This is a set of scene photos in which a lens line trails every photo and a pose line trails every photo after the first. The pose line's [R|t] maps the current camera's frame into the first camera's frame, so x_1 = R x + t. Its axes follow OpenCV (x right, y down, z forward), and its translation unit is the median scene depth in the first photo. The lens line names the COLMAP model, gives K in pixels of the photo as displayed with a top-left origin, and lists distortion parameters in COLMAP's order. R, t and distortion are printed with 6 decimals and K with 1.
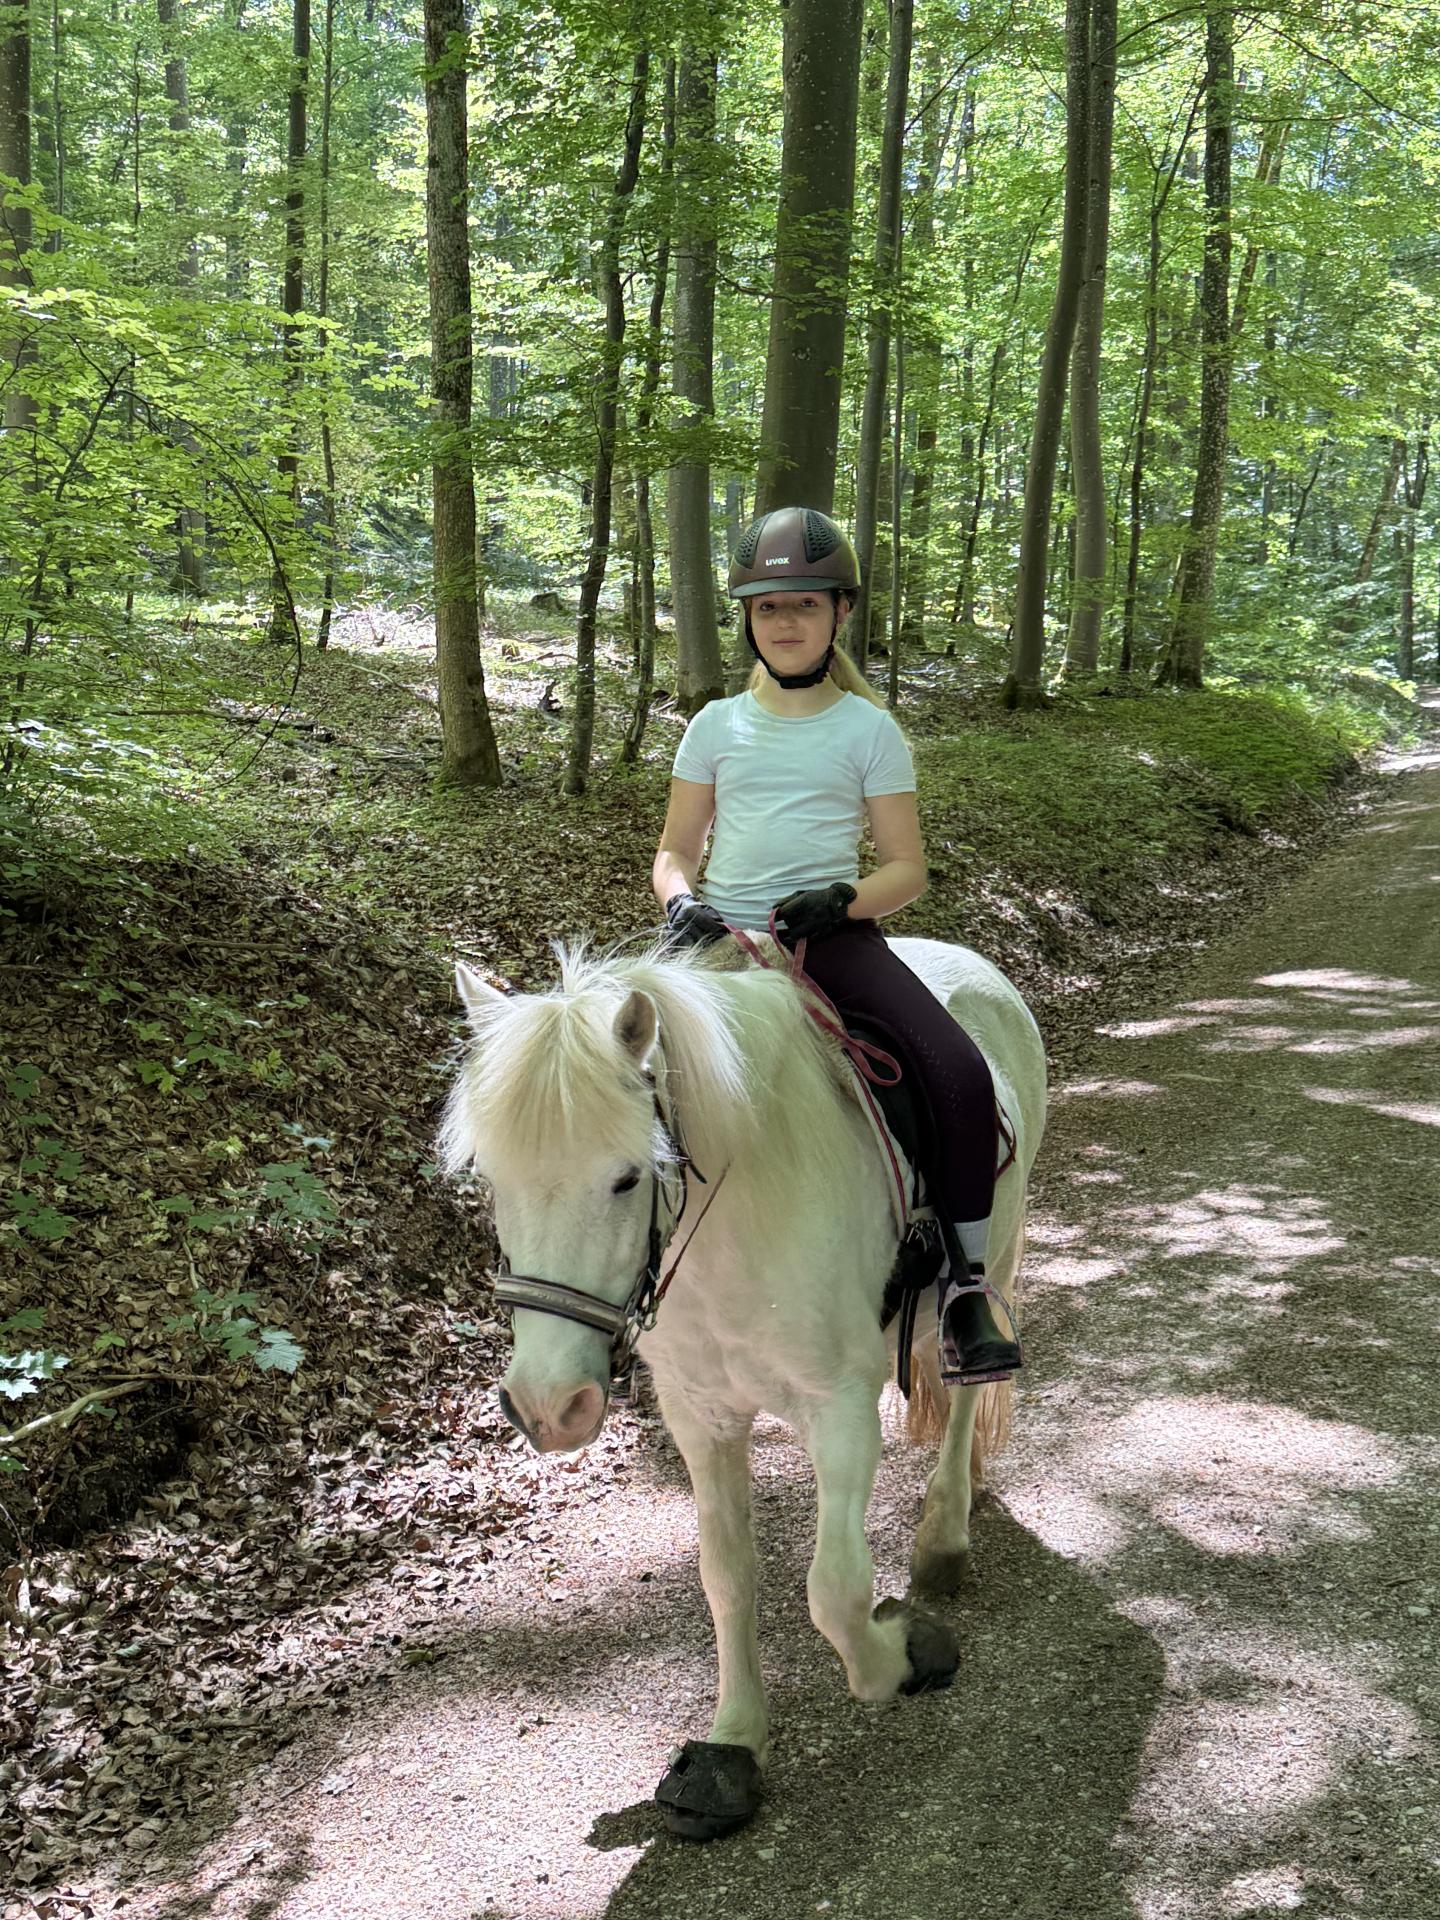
lens RADIAL K [[2137.5, 0, 689.9], [0, 2137.5, 972.6], [0, 0, 1]] dist [0.222596, -0.486558]
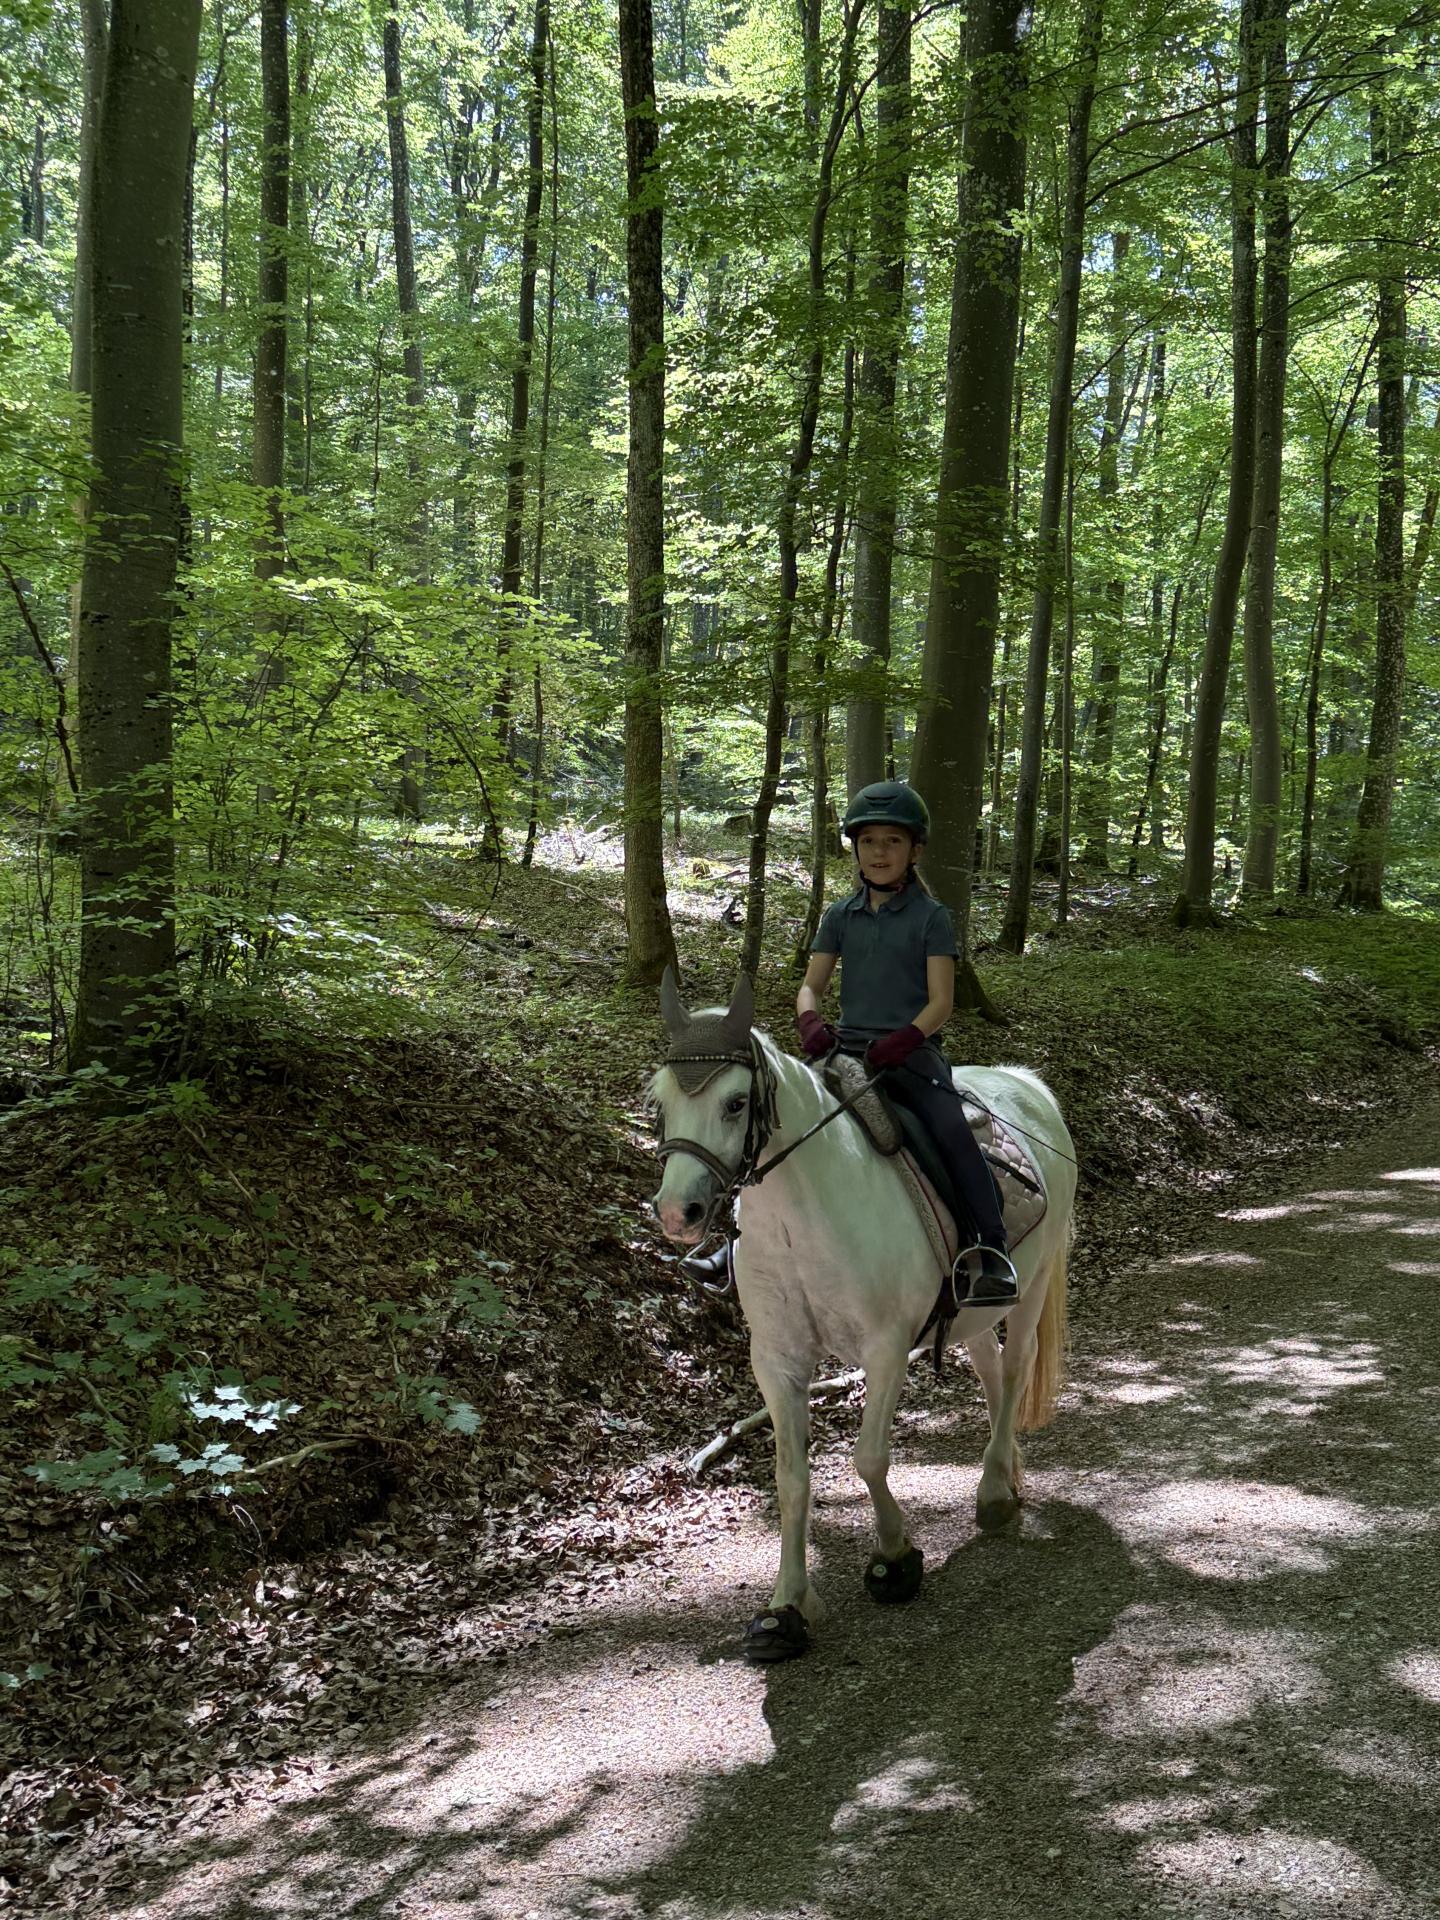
lens RADIAL K [[2137.5, 0, 689.9], [0, 2137.5, 972.6], [0, 0, 1]] dist [0.222596, -0.486558]
pose [[0.995666, 0.010902, -0.092355, 0.030309], [-0.020197, 0.994751, -0.100316, 0.025188], [0.090776, 0.101746, 0.990660, -0.140956]]
